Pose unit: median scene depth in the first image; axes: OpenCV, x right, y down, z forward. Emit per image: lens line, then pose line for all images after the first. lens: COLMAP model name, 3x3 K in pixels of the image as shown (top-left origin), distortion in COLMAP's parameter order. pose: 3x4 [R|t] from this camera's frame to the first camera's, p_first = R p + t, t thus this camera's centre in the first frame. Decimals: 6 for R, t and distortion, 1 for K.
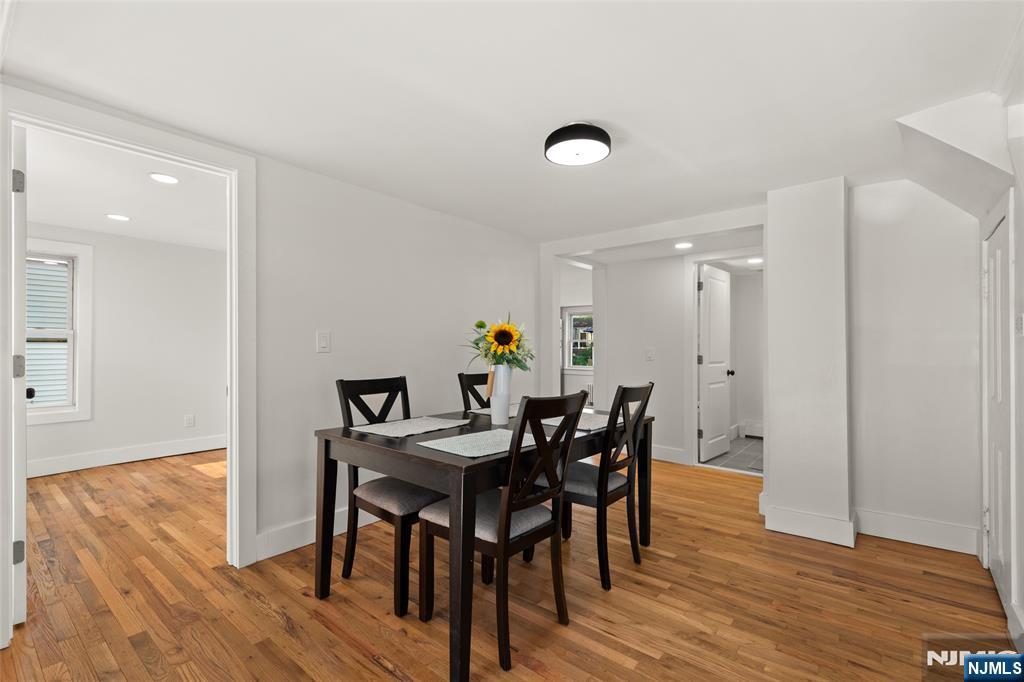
lens RADIAL K [[463.3, 0, 515.9], [0, 463.3, 345.7], [0, 0, 1]] dist [0.004502, 0.000300]
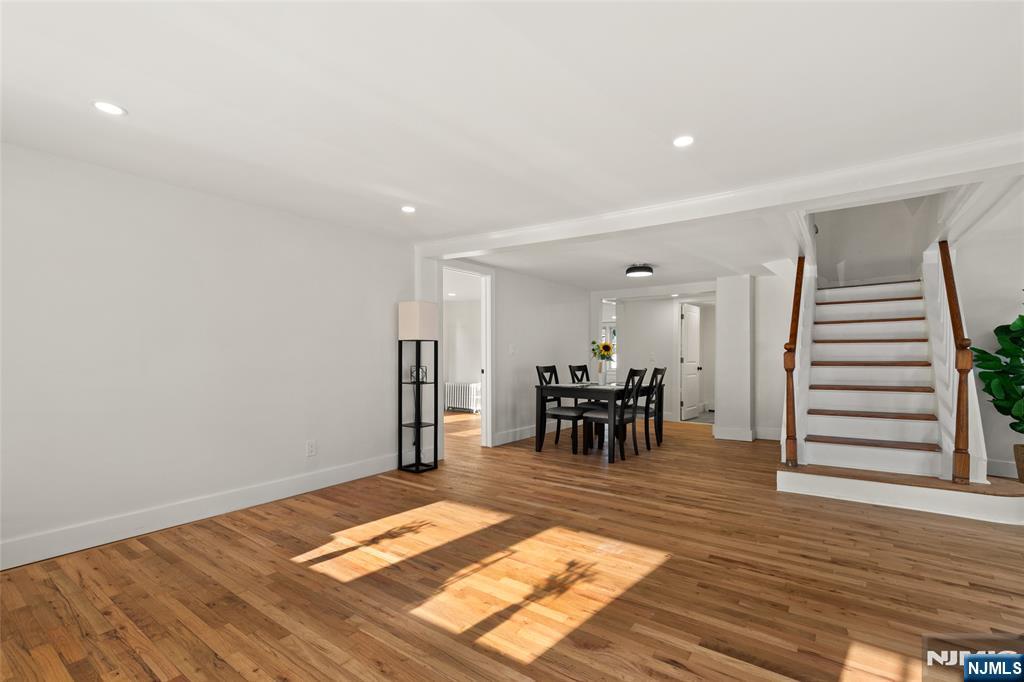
lens RADIAL K [[466.5, 0, 514.6], [0, 466.5, 360.1], [0, 0, 1]] dist [-0.000385, 0.000018]
pose [[0.998631, -0.000383, 0.052306, -0.528094], [-0.000466, 0.999868, 0.016211, 0.003865], [-0.052305, -0.016213, 0.998500, -1.168178]]
